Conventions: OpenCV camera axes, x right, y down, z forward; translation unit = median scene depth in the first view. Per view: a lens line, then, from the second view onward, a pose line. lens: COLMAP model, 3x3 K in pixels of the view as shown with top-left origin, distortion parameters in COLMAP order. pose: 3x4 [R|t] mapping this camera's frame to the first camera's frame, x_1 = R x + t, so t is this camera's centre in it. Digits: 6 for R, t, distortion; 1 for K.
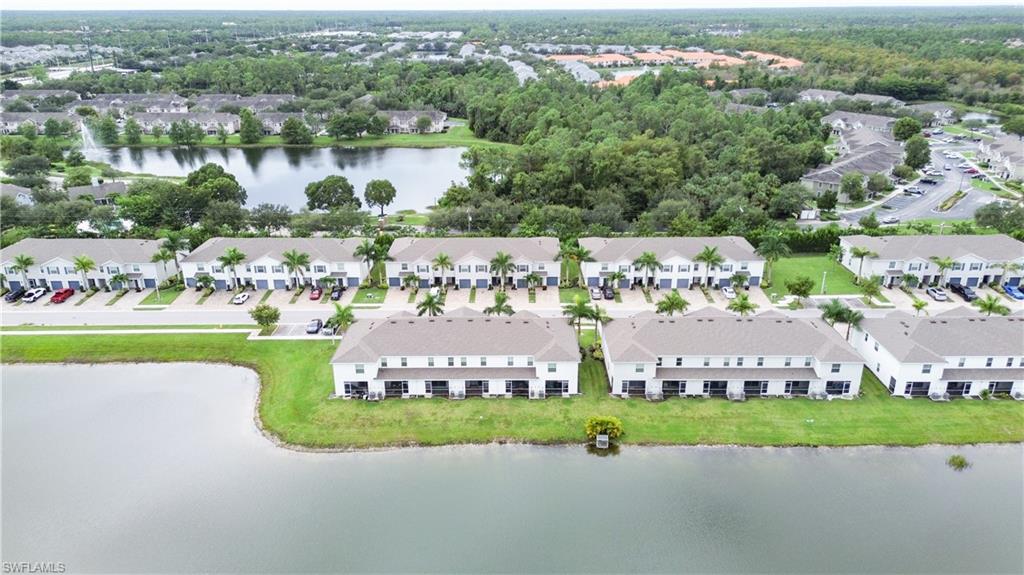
lens RADIAL K [[719.0, 0, 521.4], [0, 719.0, 279.4], [0, 0, 1]] dist [0.051310, -0.052728]
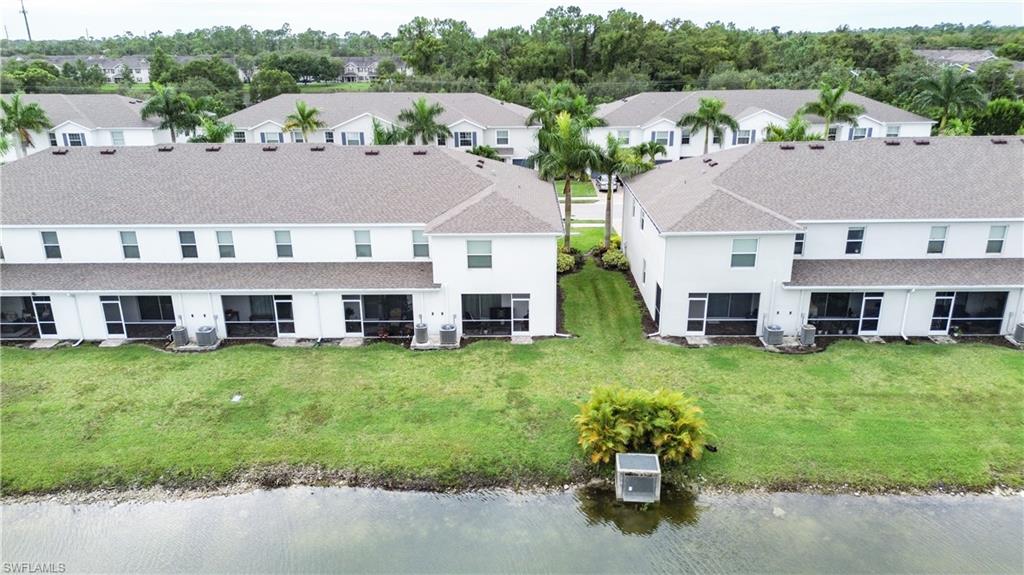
lens RADIAL K [[719.0, 0, 518.4], [0, 719.0, 282.0], [0, 0, 1]] dist [0.051310, -0.052728]
pose [[0.999833, -0.005981, -0.017248, 0.066523], [0.005331, 0.999283, -0.037492, 0.147955], [0.017460, 0.037393, 0.999148, 0.665295]]
